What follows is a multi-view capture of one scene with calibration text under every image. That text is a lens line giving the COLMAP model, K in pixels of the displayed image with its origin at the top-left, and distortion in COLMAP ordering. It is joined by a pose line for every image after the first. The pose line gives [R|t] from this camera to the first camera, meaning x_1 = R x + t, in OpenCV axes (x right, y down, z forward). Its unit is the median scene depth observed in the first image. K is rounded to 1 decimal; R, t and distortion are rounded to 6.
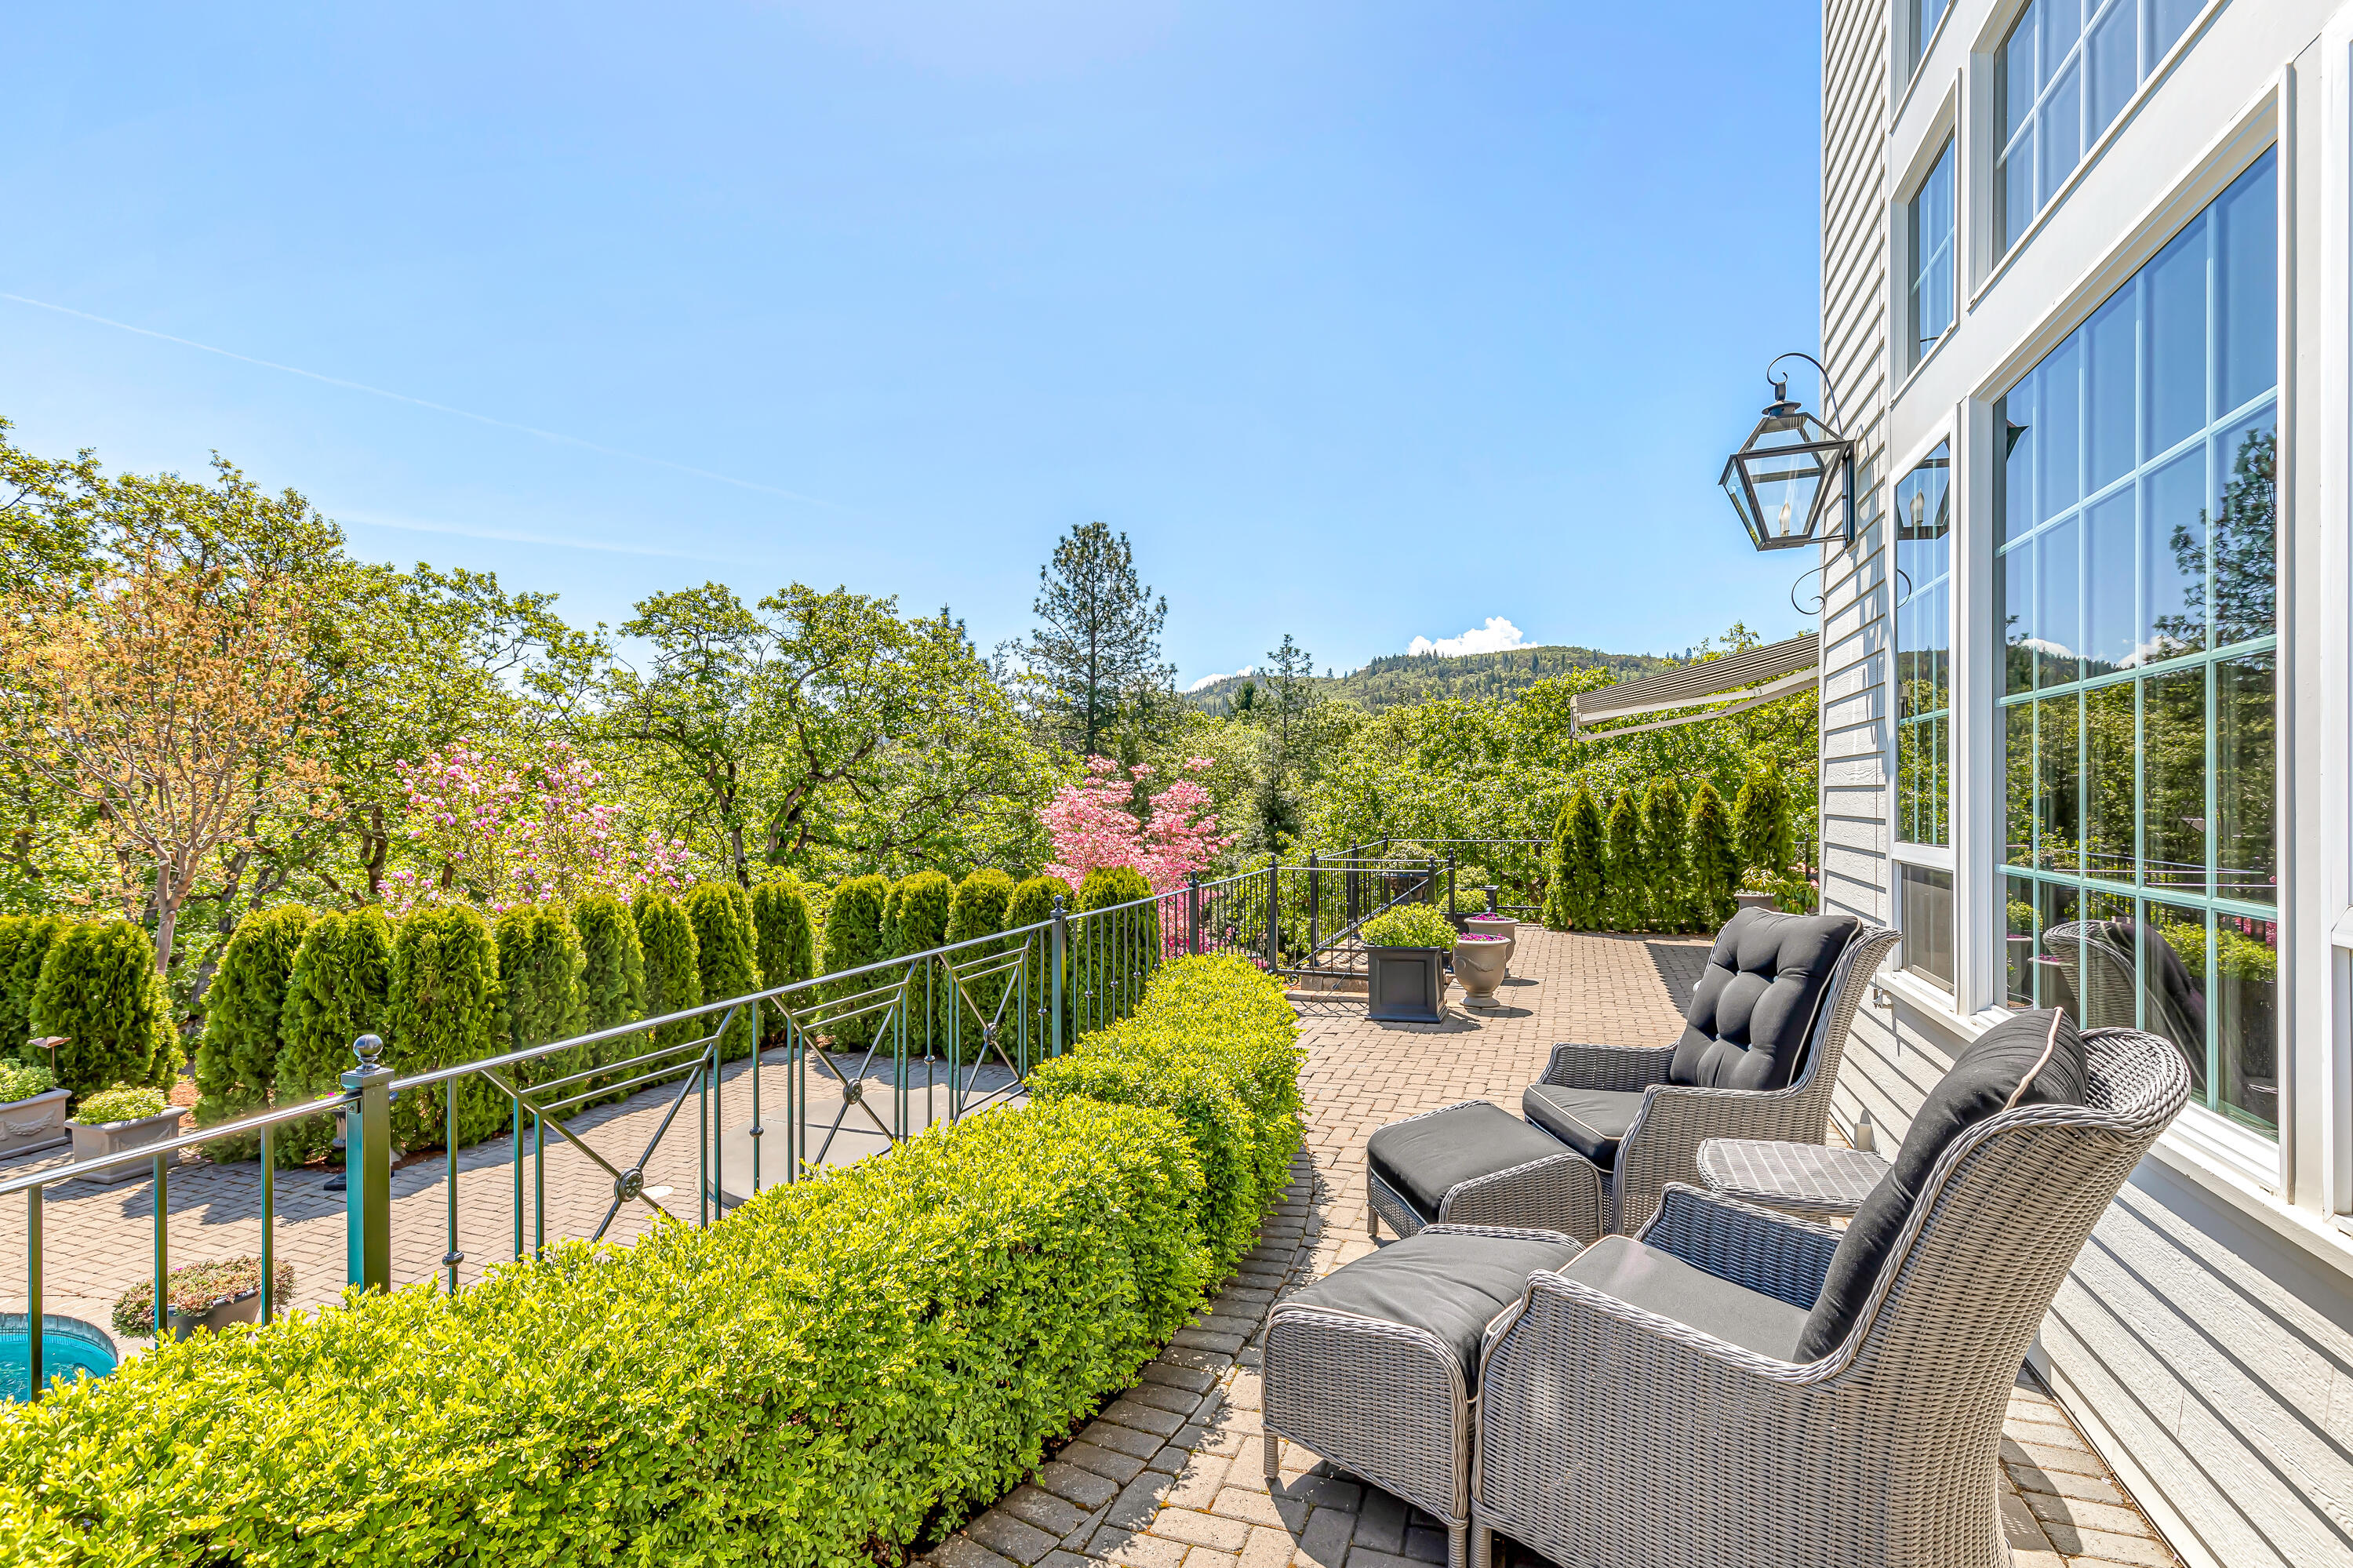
lens RADIAL K [[1091.3, 0, 1190.5], [0, 1091.3, 796.9], [0, 0, 1]] dist [0.021204, -0.001606]
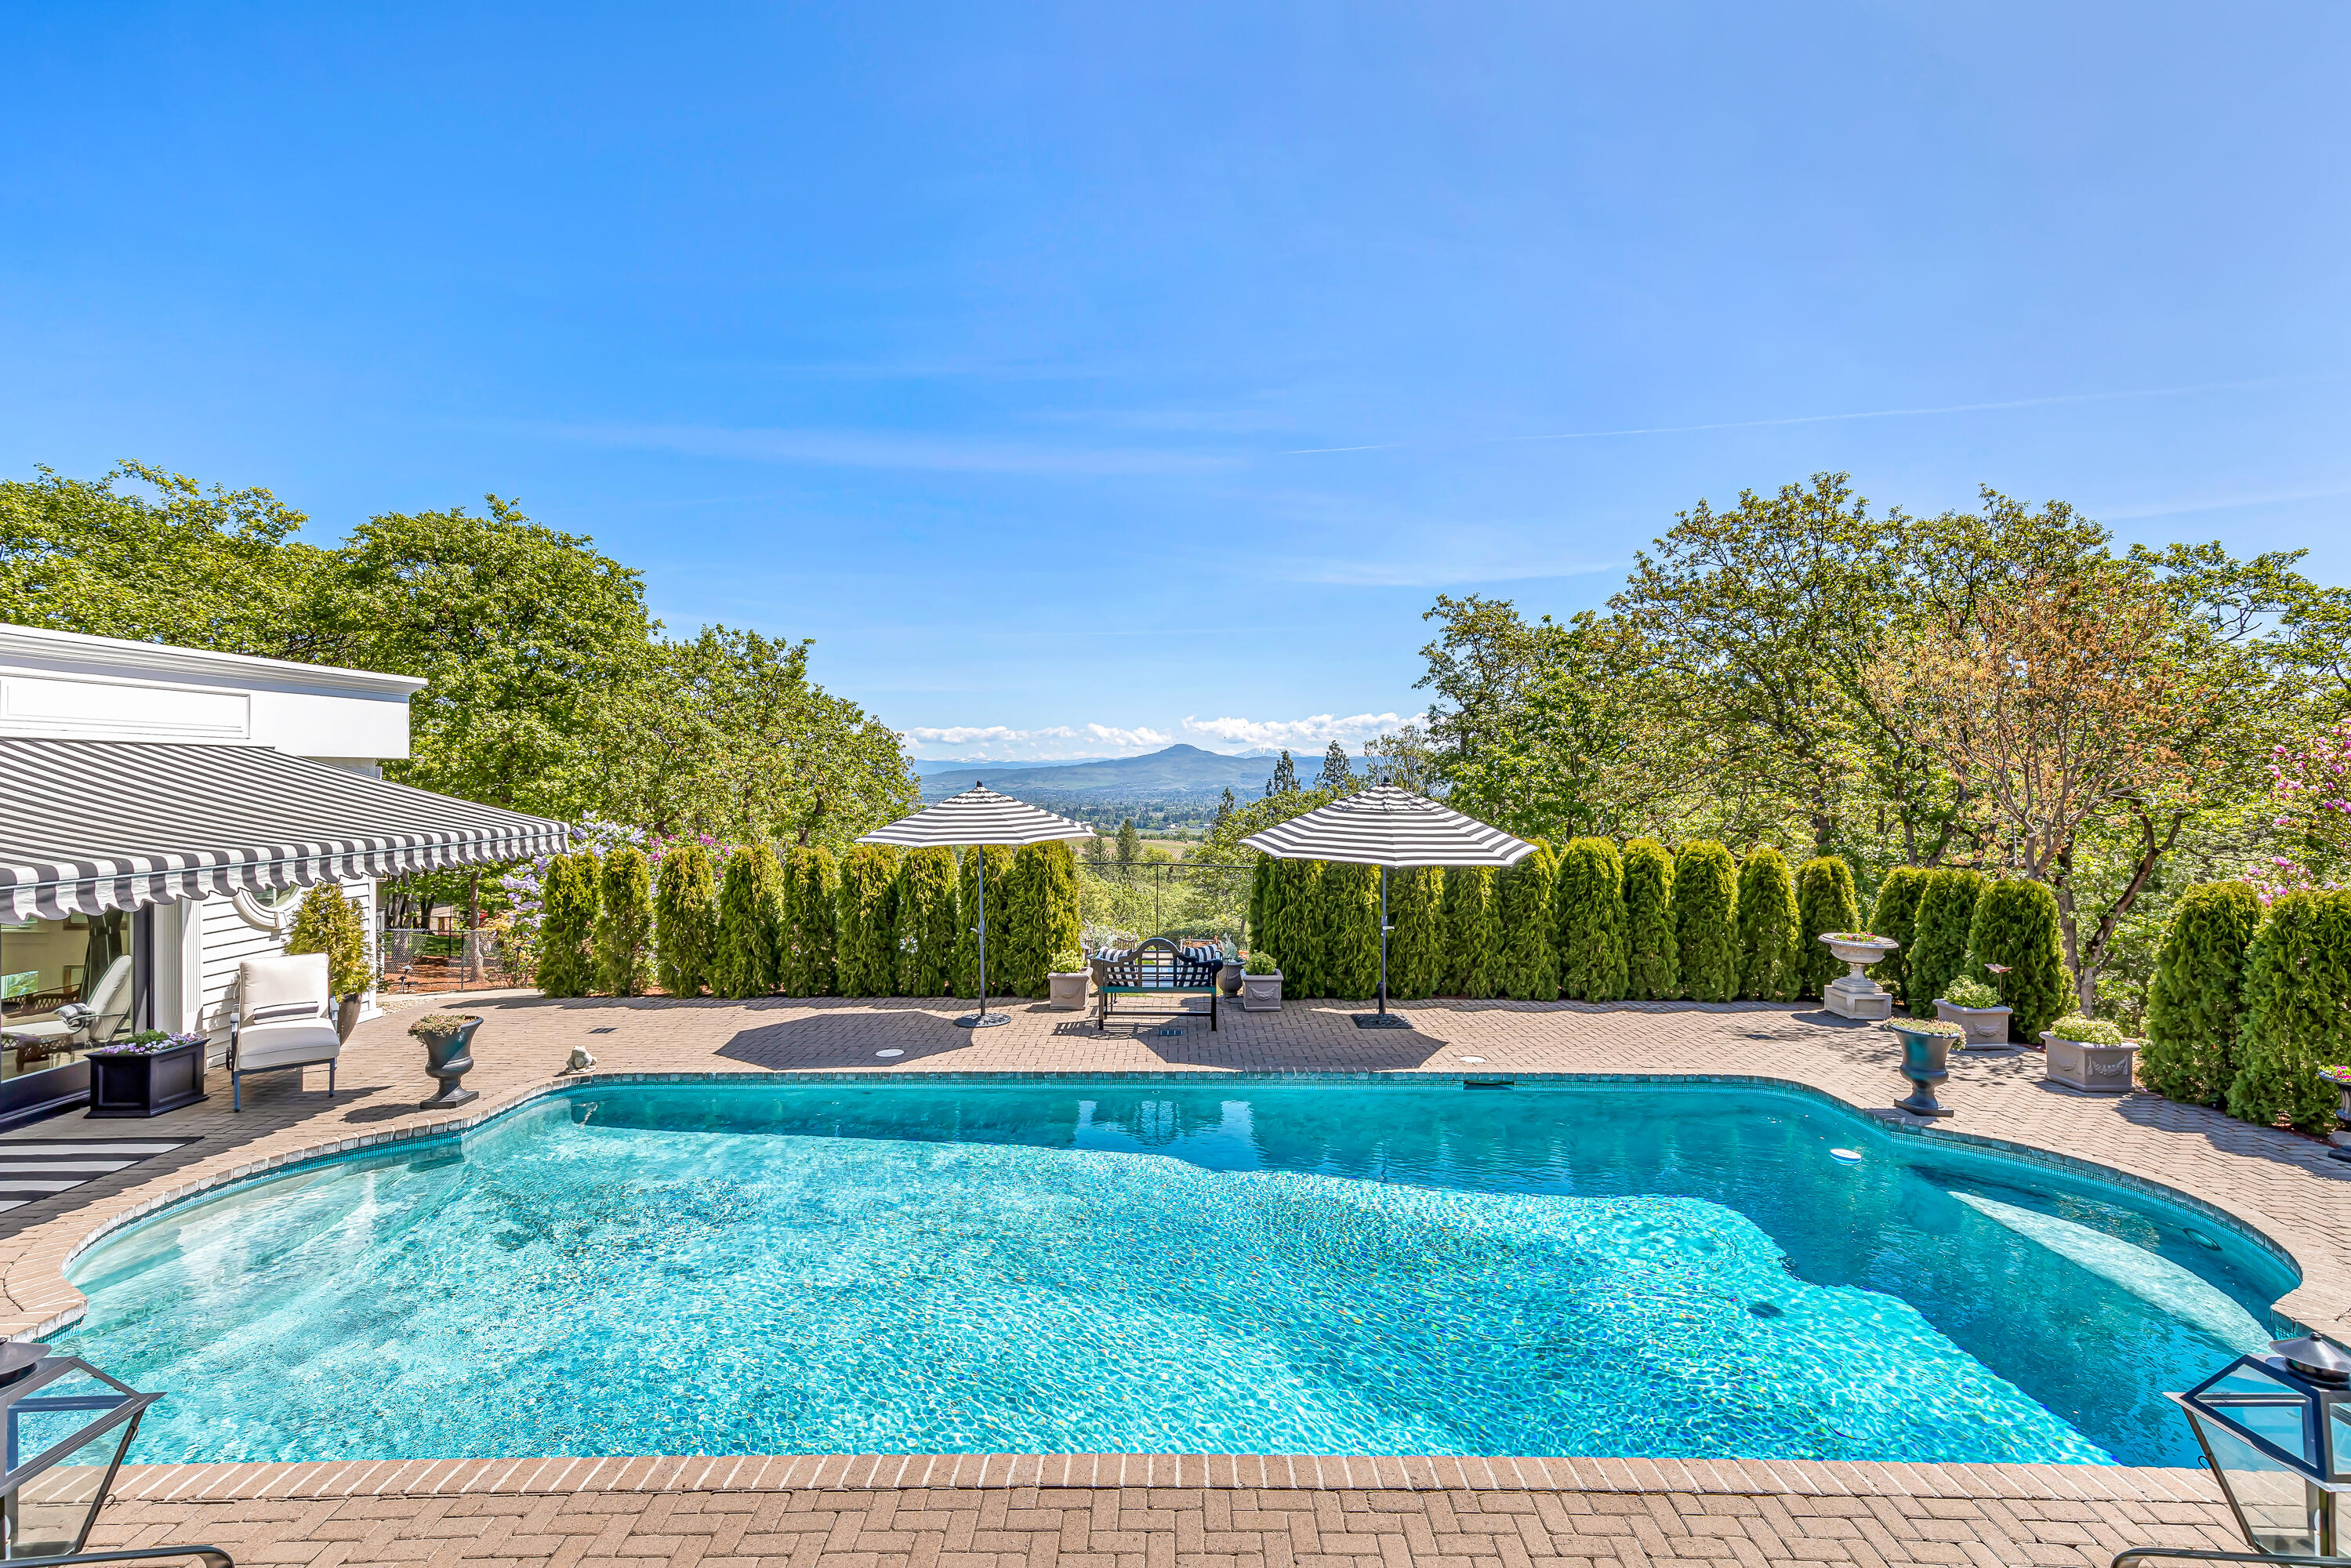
lens RADIAL K [[1090.4, 0, 1210.5], [0, 1090.4, 781.7], [0, 0, 1]] dist [0.021204, -0.001606]
pose [[0.350605, 0.008128, -0.936488, -0.129075], [-0.007384, 0.999955, 0.005915, 0.000882], [0.936494, 0.004841, 0.350649, -0.282734]]
